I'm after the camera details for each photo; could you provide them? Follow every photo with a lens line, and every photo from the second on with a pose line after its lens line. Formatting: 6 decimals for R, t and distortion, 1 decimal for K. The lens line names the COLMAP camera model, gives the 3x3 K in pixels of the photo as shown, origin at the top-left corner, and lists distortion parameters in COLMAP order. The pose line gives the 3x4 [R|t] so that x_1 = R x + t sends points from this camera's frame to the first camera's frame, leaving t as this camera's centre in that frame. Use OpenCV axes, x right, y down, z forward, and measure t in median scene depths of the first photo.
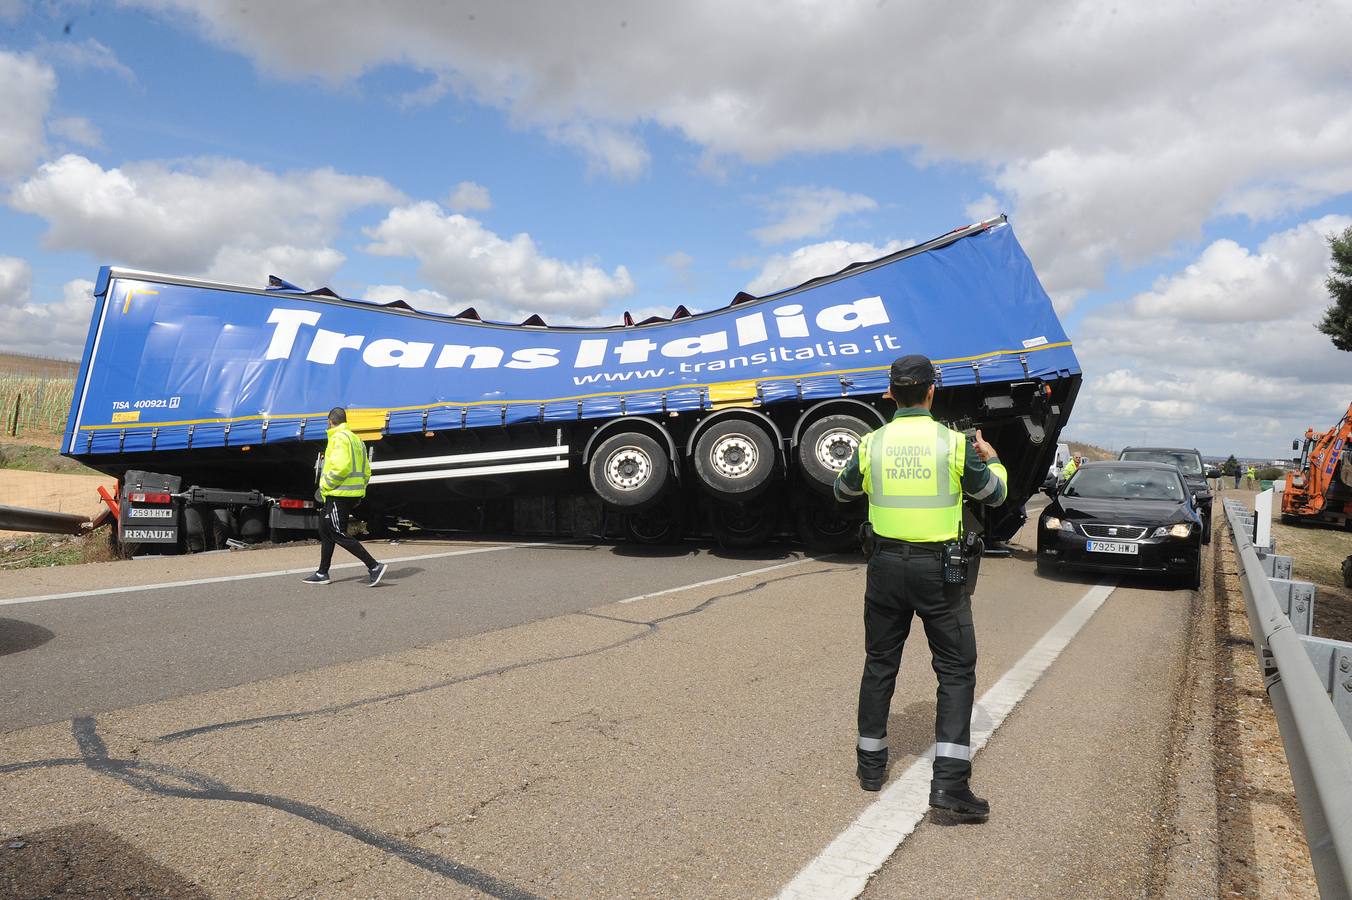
lens RADIAL K [[920.3, 0, 672.3], [0, 920.3, 451.0], [0, 0, 1]] dist [-0.046062, -0.009239]
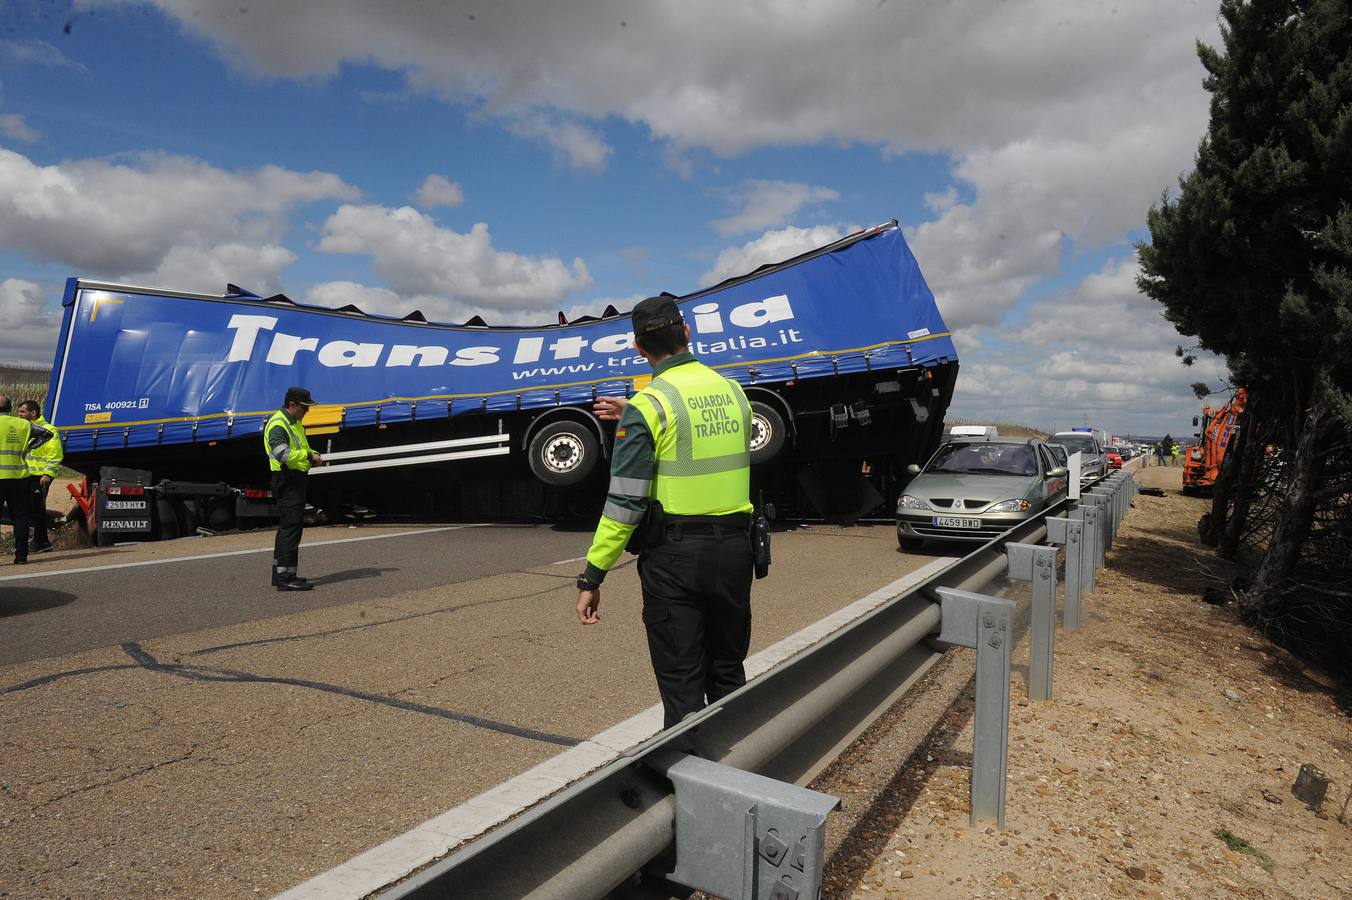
lens RADIAL K [[920.3, 0, 672.9], [0, 920.3, 447.7], [0, 0, 1]] dist [-0.046062, -0.009239]
pose [[0.998147, -0.024293, 0.055789, 0.022138], [0.024012, 0.999695, 0.005696, 0.009075], [-0.055910, -0.004346, 0.998426, -0.120676]]
